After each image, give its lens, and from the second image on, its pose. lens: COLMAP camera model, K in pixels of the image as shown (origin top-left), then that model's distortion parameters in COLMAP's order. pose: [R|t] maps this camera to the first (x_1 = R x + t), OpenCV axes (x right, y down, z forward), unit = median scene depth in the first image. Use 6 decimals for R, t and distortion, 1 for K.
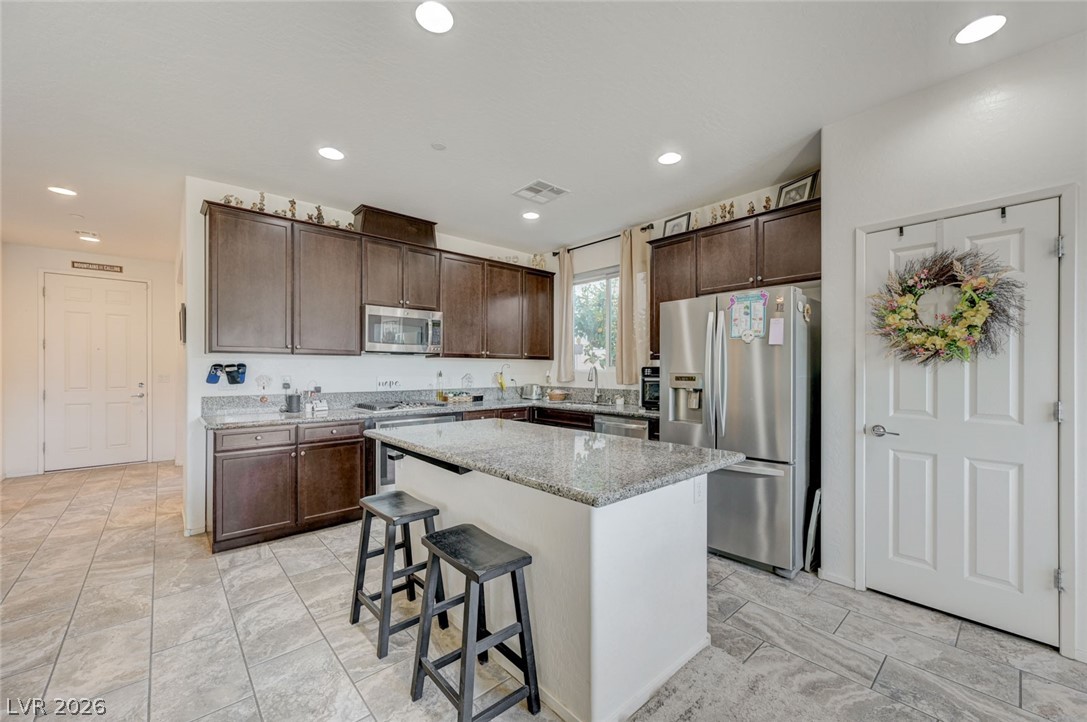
lens RADIAL K [[429.3, 0, 548.6], [0, 429.3, 372.0], [0, 0, 1]] dist [0.004921, 0.000069]
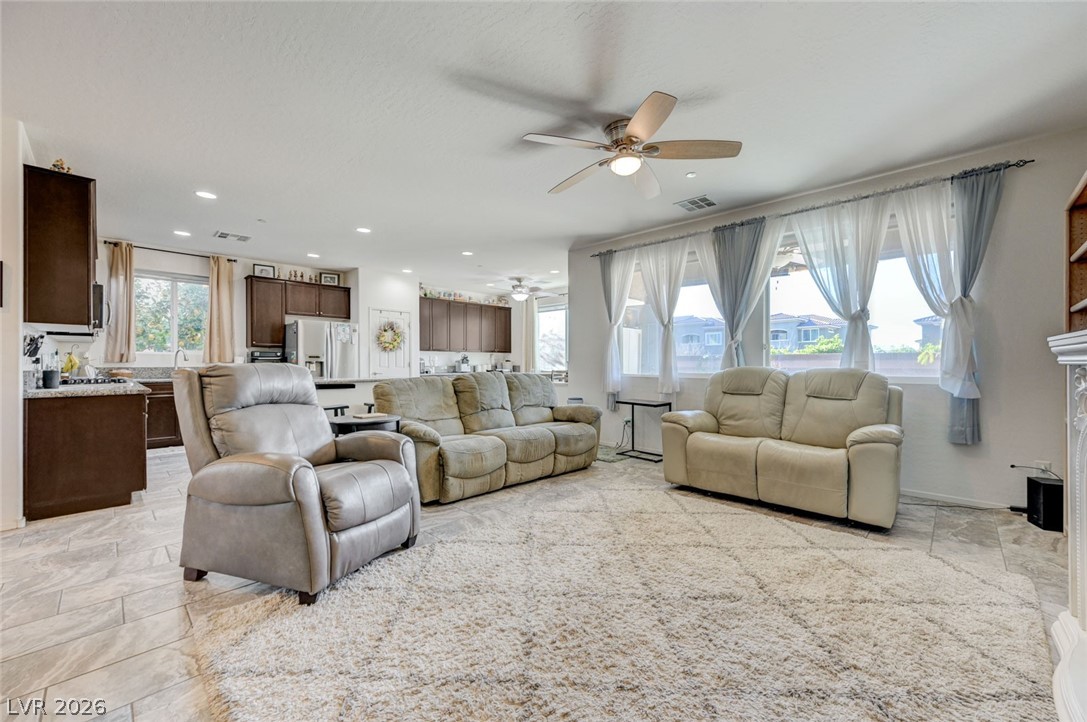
lens RADIAL K [[429.3, 0, 547.5], [0, 429.3, 362.6], [0, 0, 1]] dist [0.004921, 0.000069]
pose [[-0.070815, 0.001209, 0.997489, -1.650279], [0.007478, 0.999972, -0.000681, 0.046760], [-0.997461, 0.007411, -0.070822, -0.019346]]
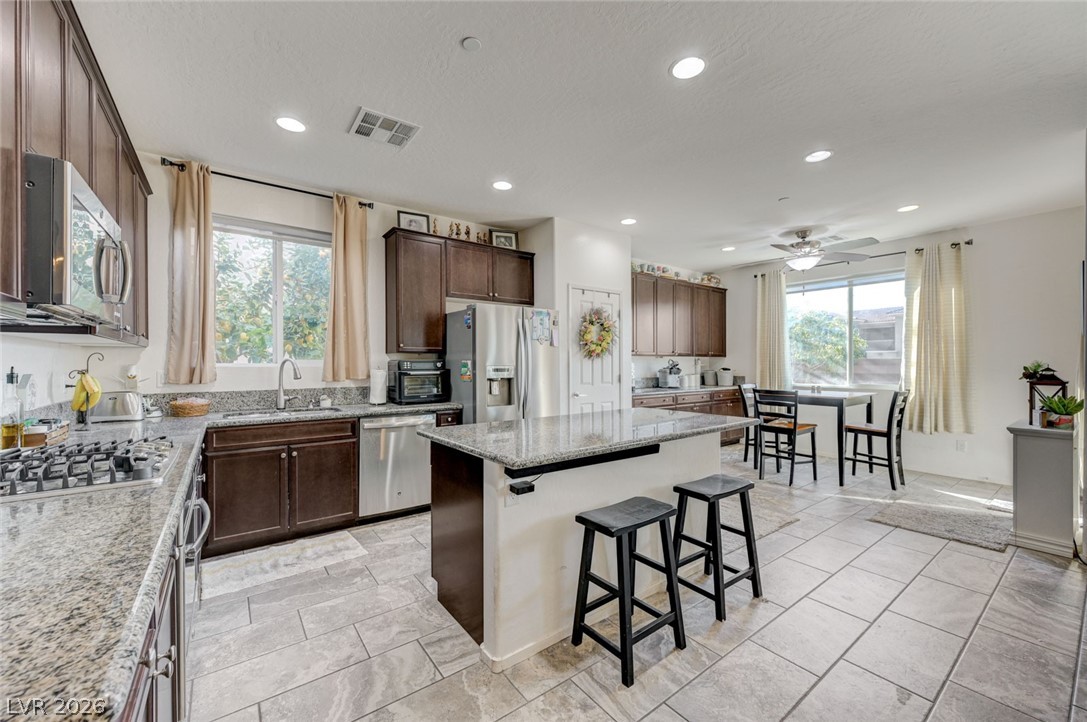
lens RADIAL K [[429.3, 0, 549.1], [0, 429.3, 363.6], [0, 0, 1]] dist [0.004921, 0.000069]
pose [[0.086899, -0.004225, 0.996208, -0.751726], [0.008517, 0.999958, 0.003498, -0.004959], [-0.996181, 0.008181, 0.086932, 0.644885]]
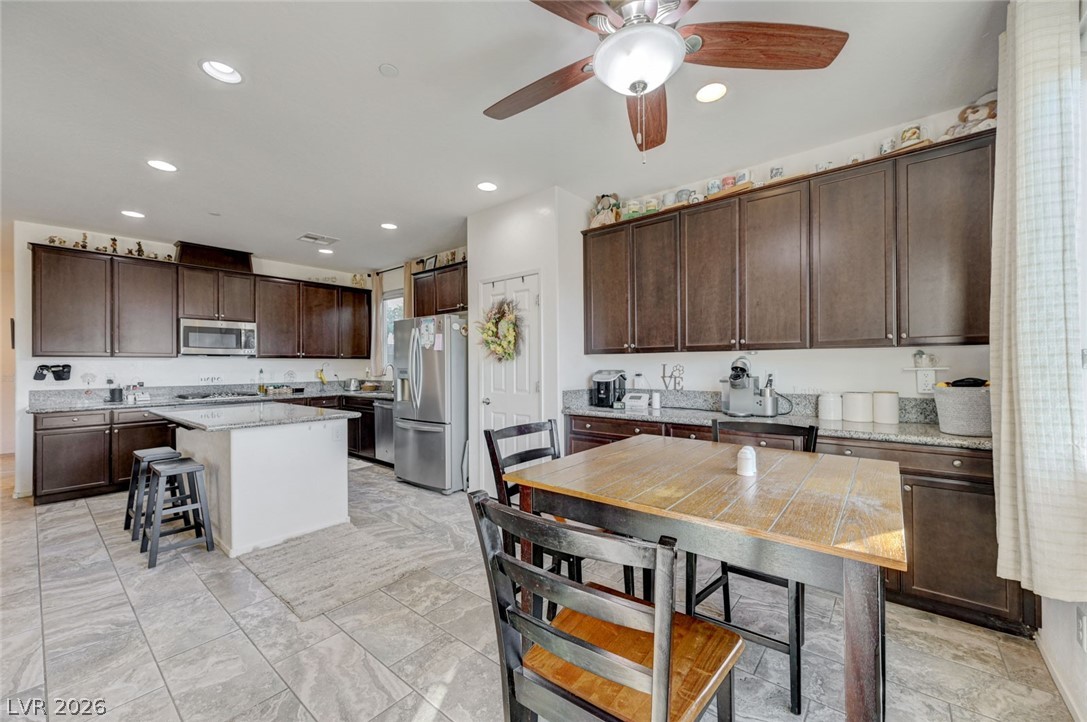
lens RADIAL K [[429.3, 0, 549.4], [0, 429.3, 364.7], [0, 0, 1]] dist [0.004921, 0.000069]
pose [[0.989565, -0.008837, 0.143815, 0.515856], [0.010205, 0.999909, -0.008774, 0.006516], [-0.143724, 0.010150, 0.989566, -0.475036]]
